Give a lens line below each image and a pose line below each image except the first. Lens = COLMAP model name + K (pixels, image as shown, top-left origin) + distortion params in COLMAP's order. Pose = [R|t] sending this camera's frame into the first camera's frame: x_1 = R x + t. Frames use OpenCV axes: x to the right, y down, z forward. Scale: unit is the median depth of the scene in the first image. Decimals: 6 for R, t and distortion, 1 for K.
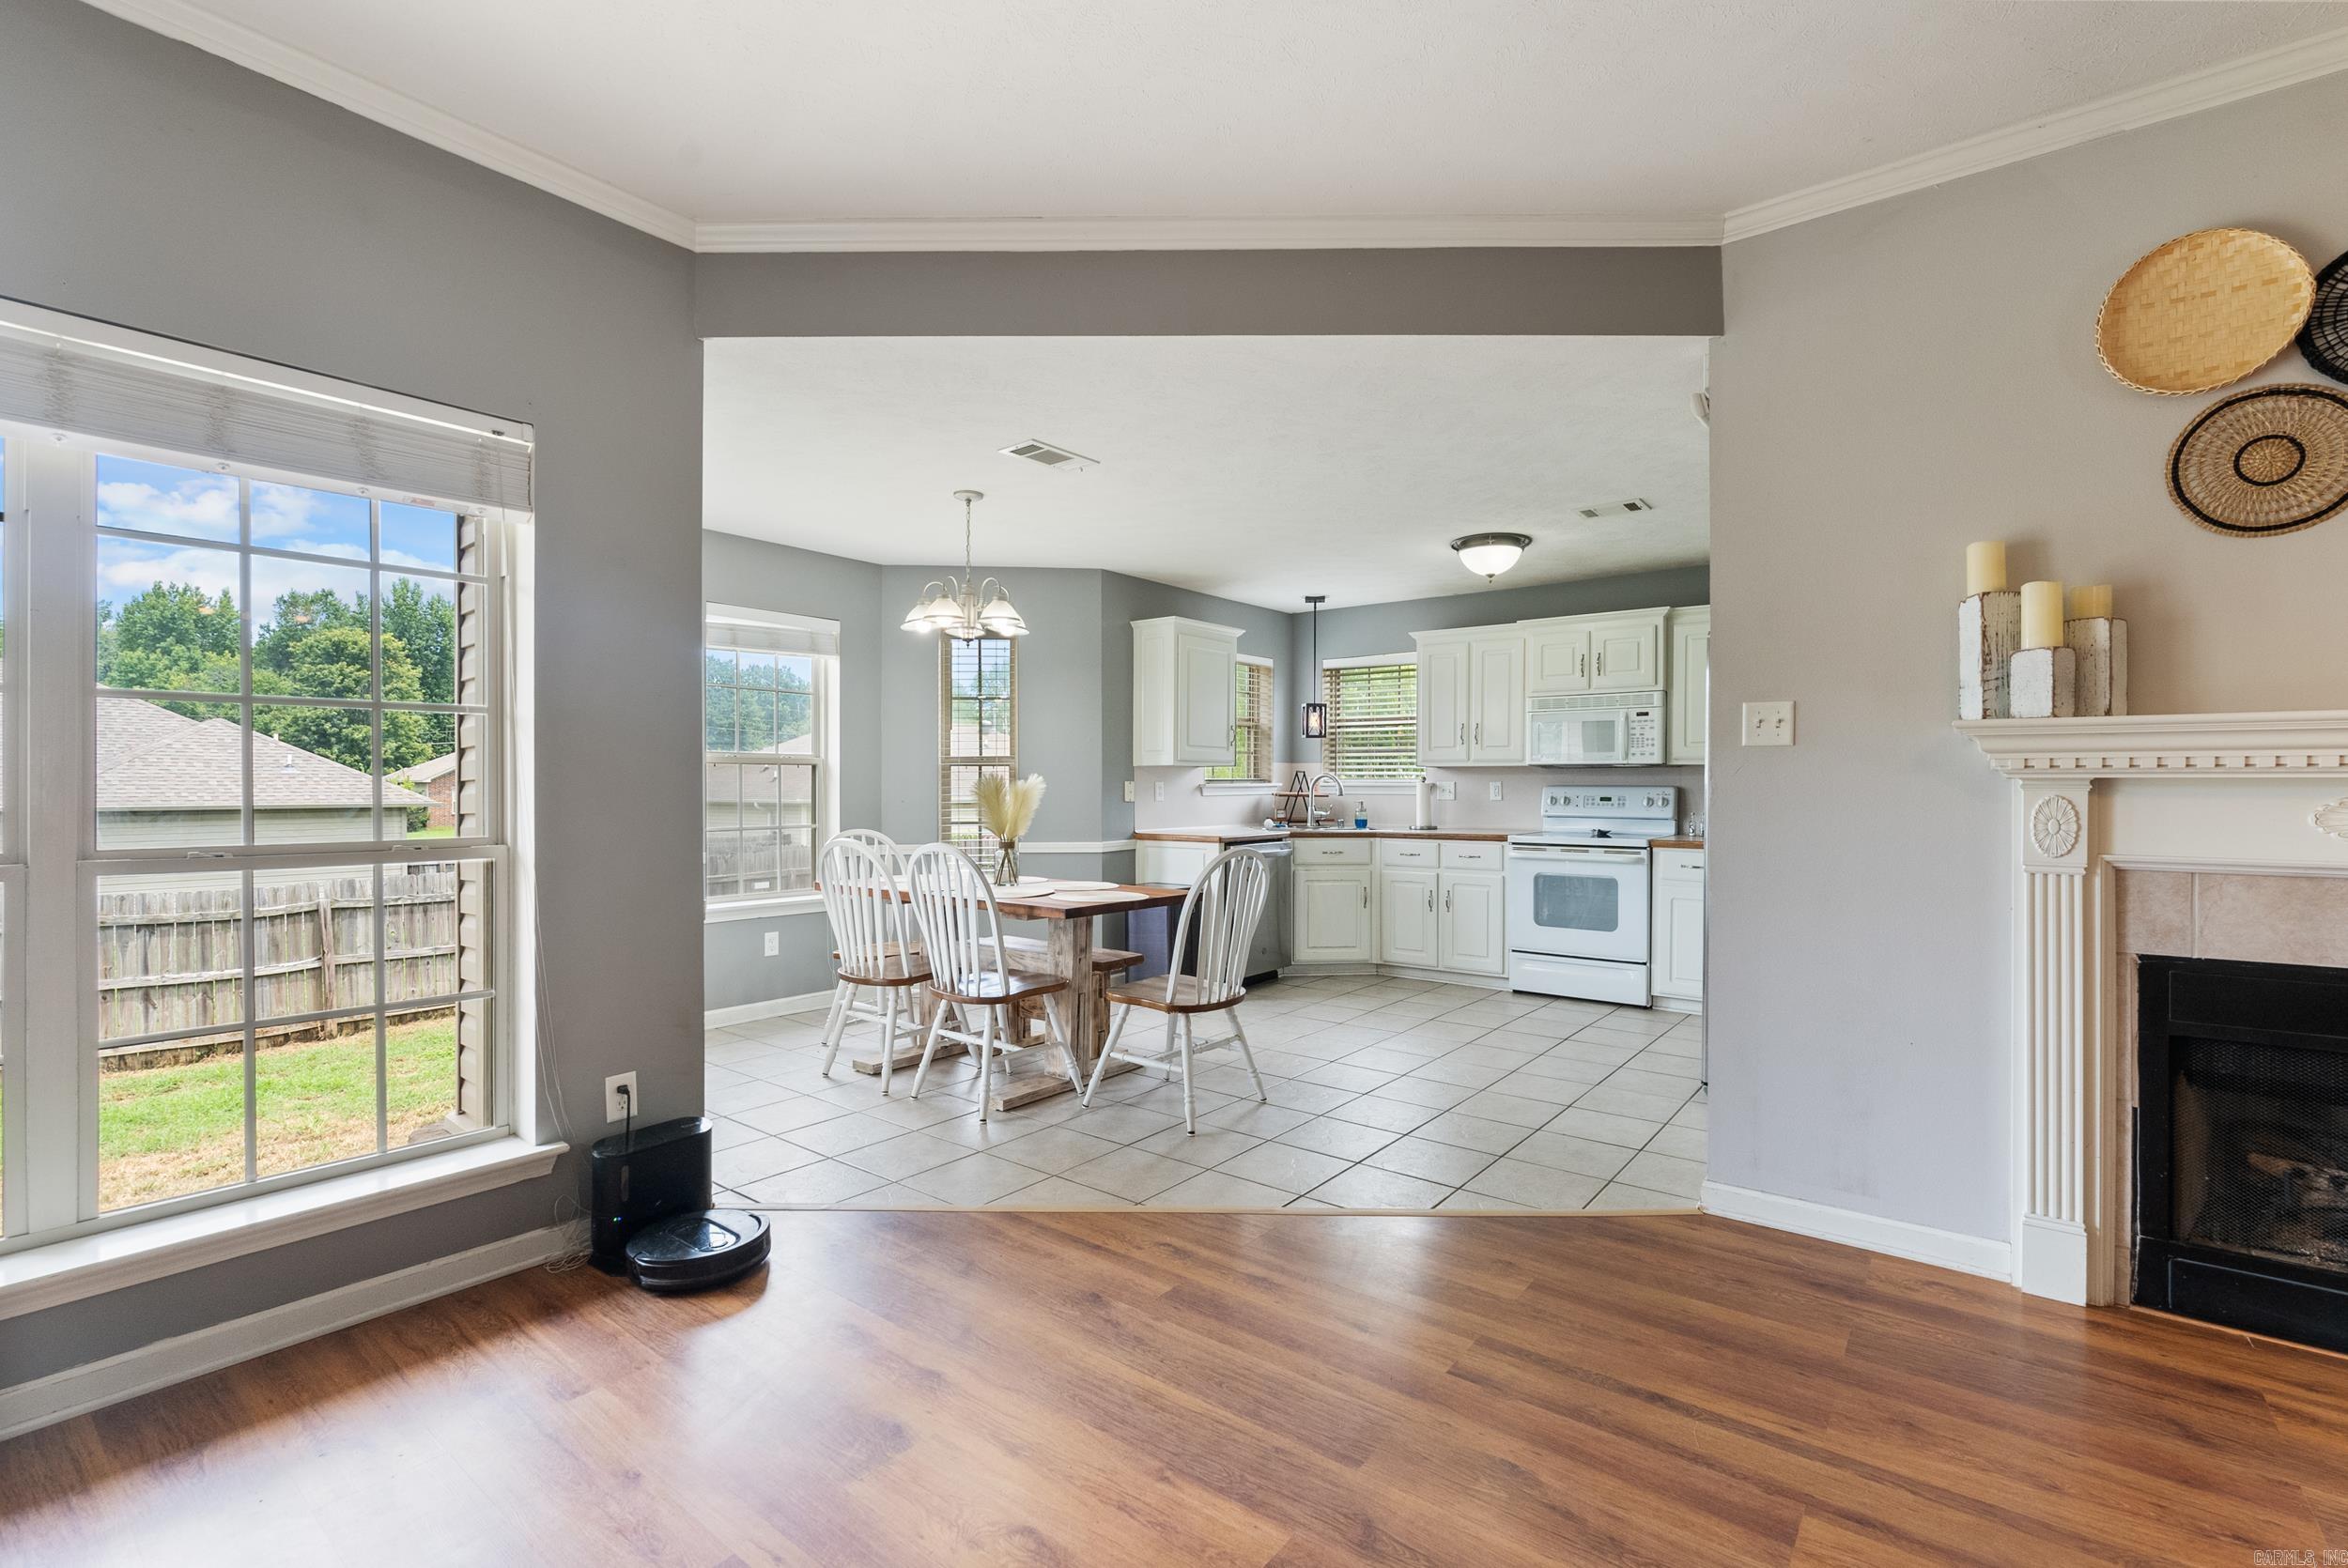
lens RADIAL K [[1032.6, 0, 1185.4], [0, 1032.6, 780.3], [0, 0, 1]] dist [-0.003655, 0.000058]
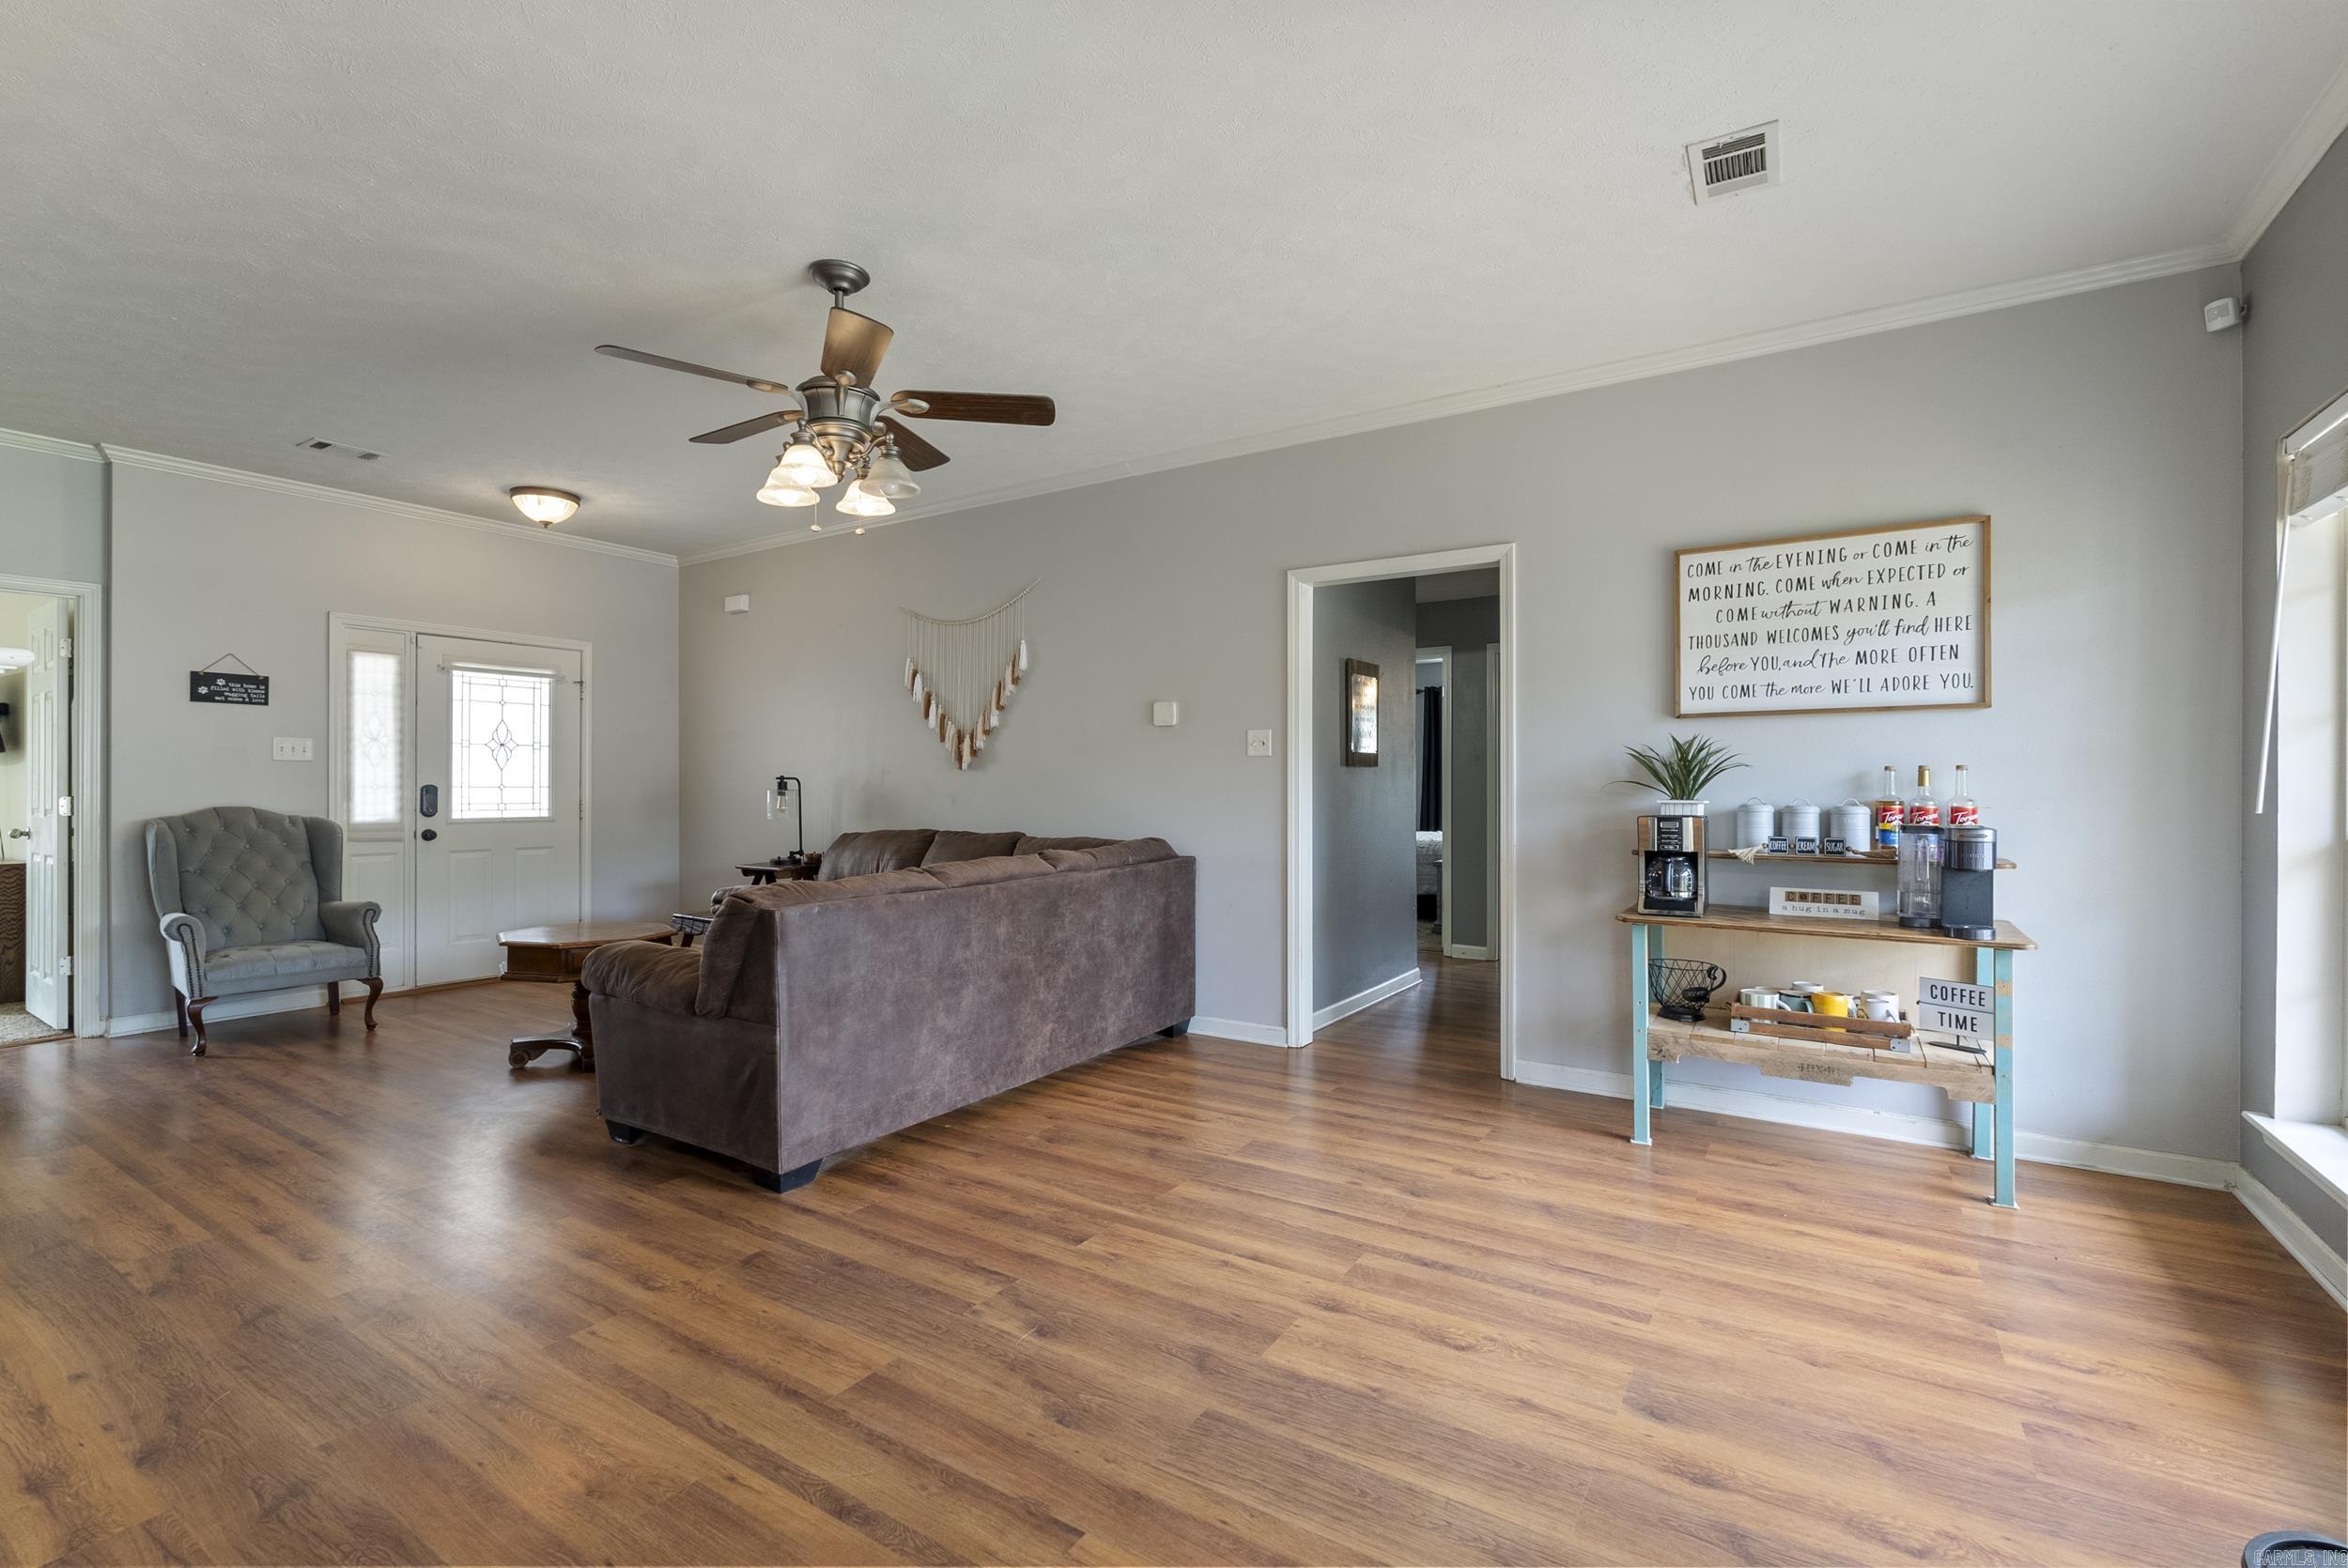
lens RADIAL K [[1032.6, 0, 1173.1], [0, 1032.6, 782.7], [0, 0, 1]] dist [-0.003655, 0.000058]
pose [[-0.996161, -0.000133, -0.087535, 0.090305], [0.000356, 0.999984, -0.005568, 0.004103], [0.087535, -0.005578, -0.996146, 0.633435]]
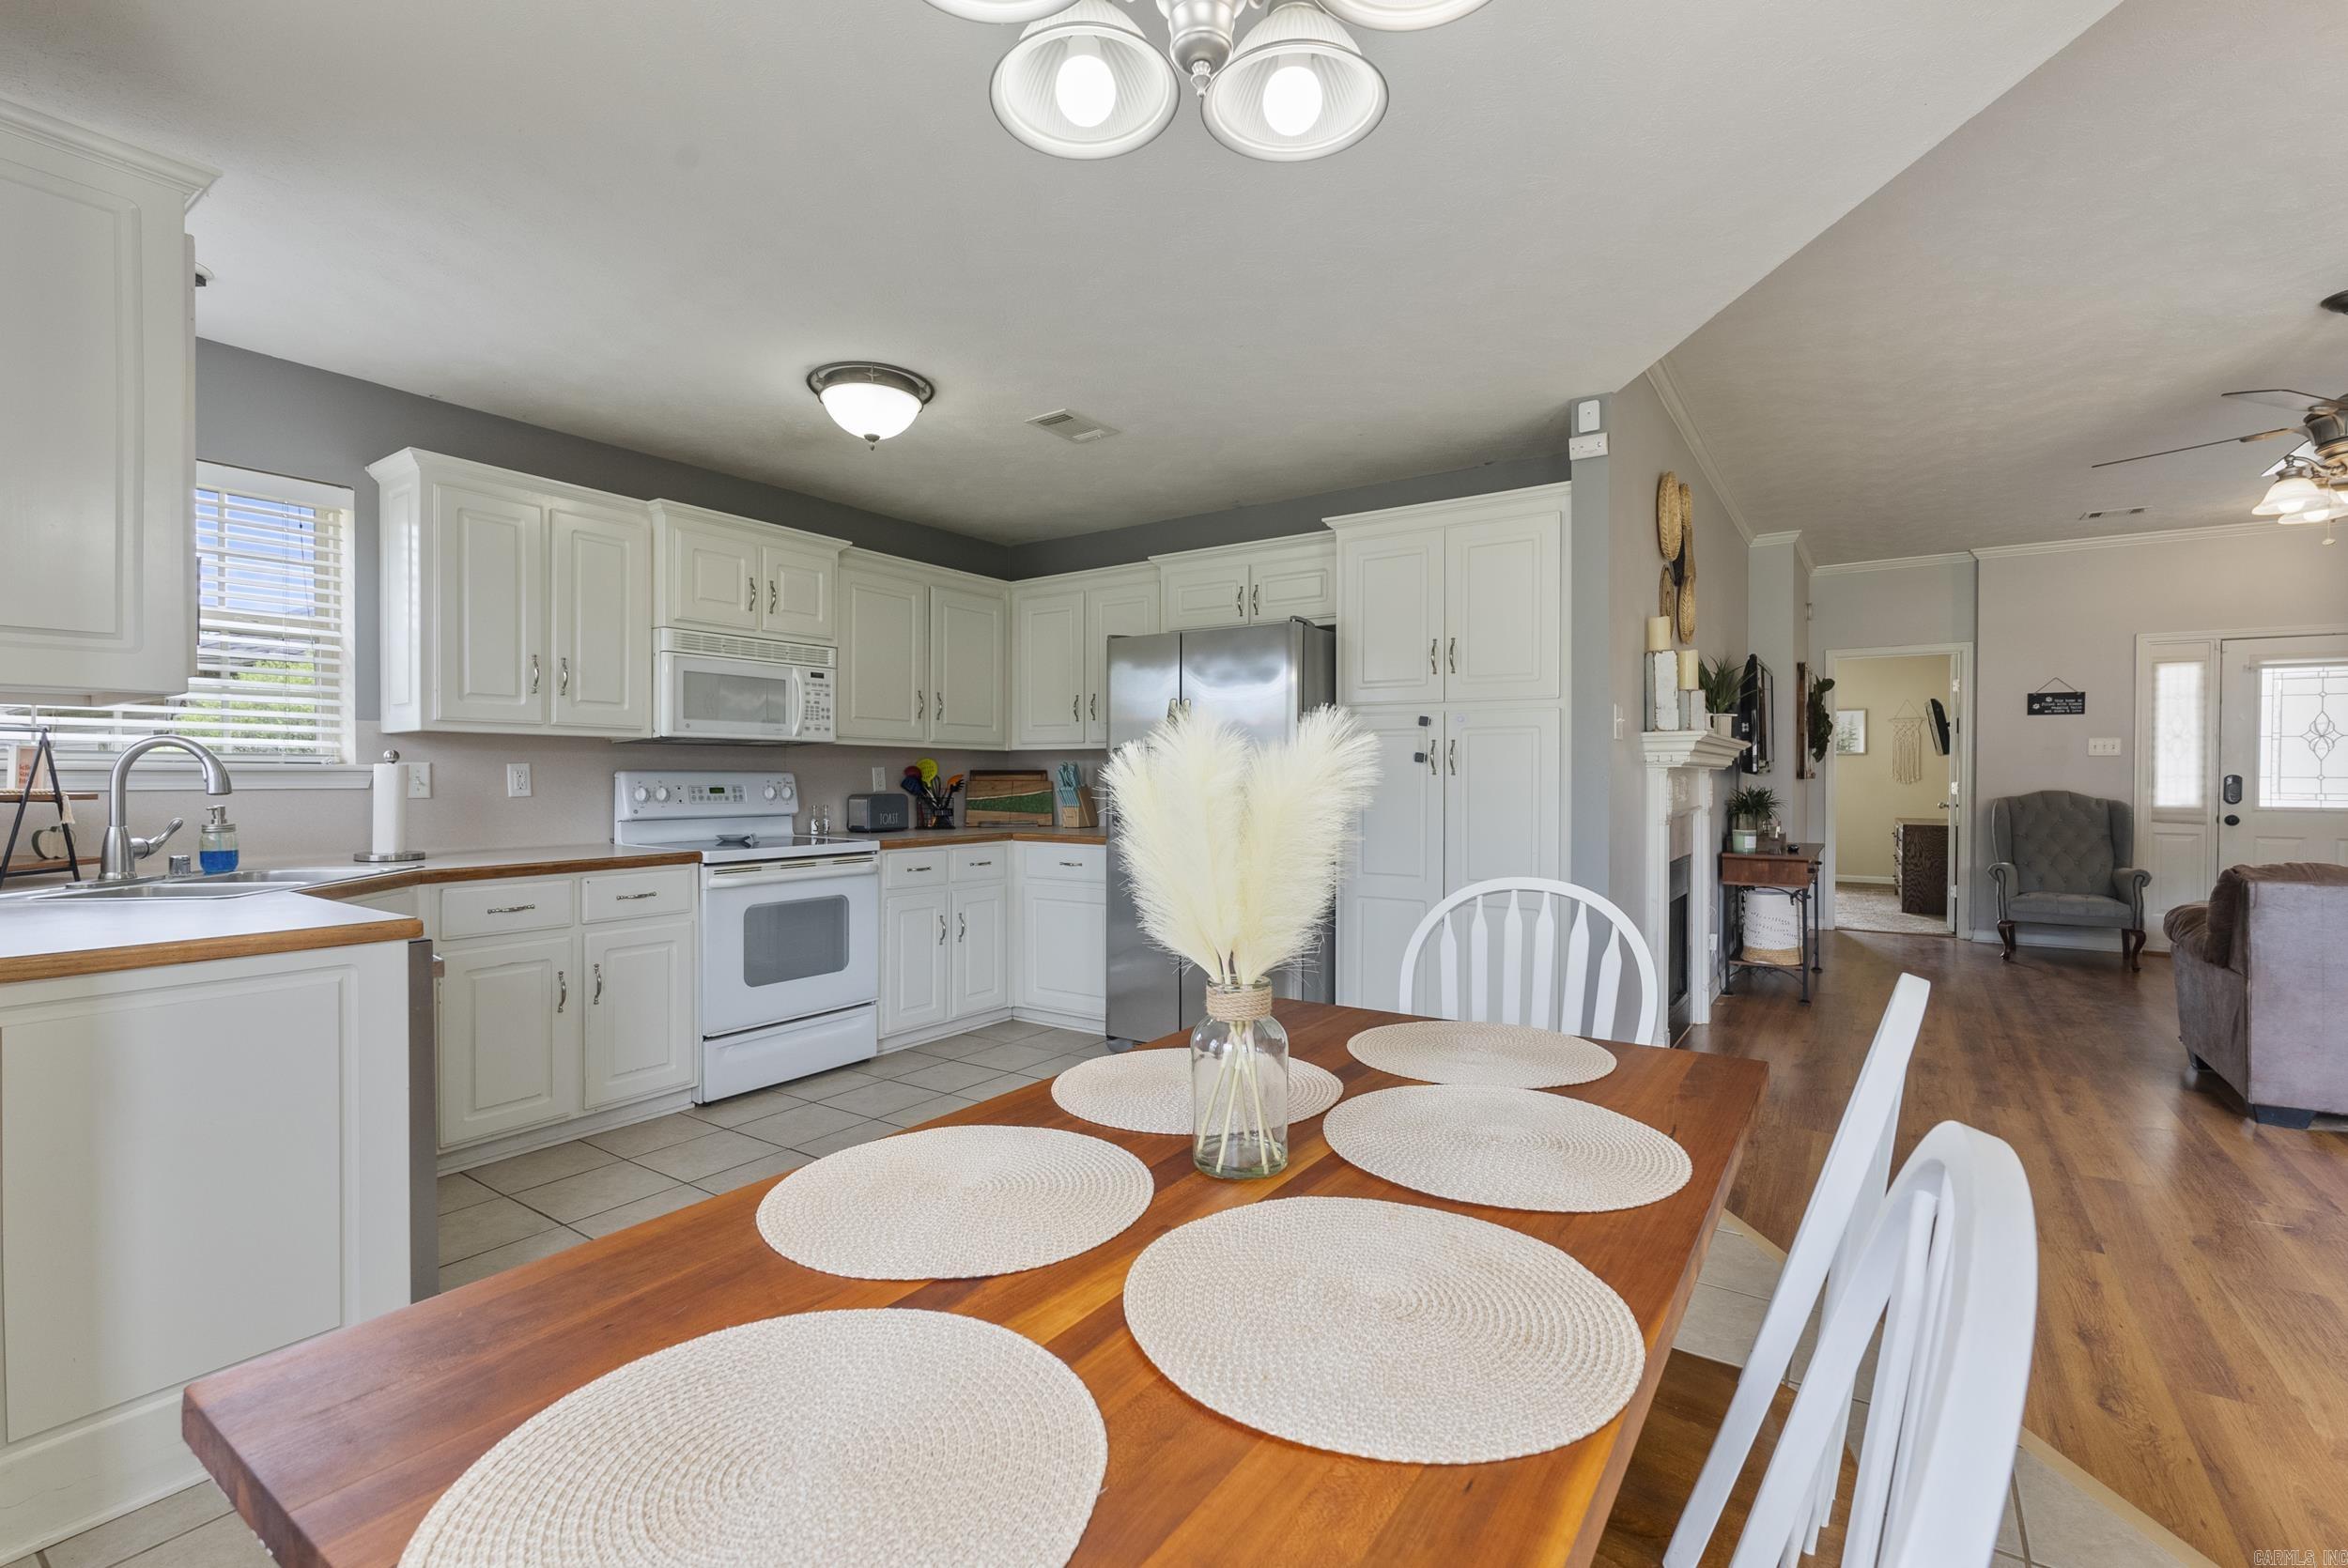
lens RADIAL K [[1032.6, 0, 1182.0], [0, 1032.6, 786.5], [0, 0, 1]] dist [-0.003655, 0.000058]
pose [[-0.058293, -0.013120, 0.998213, -0.314005], [-0.006139, 0.999899, 0.012784, 0.005420], [-0.998281, -0.005383, -0.058368, 0.765360]]
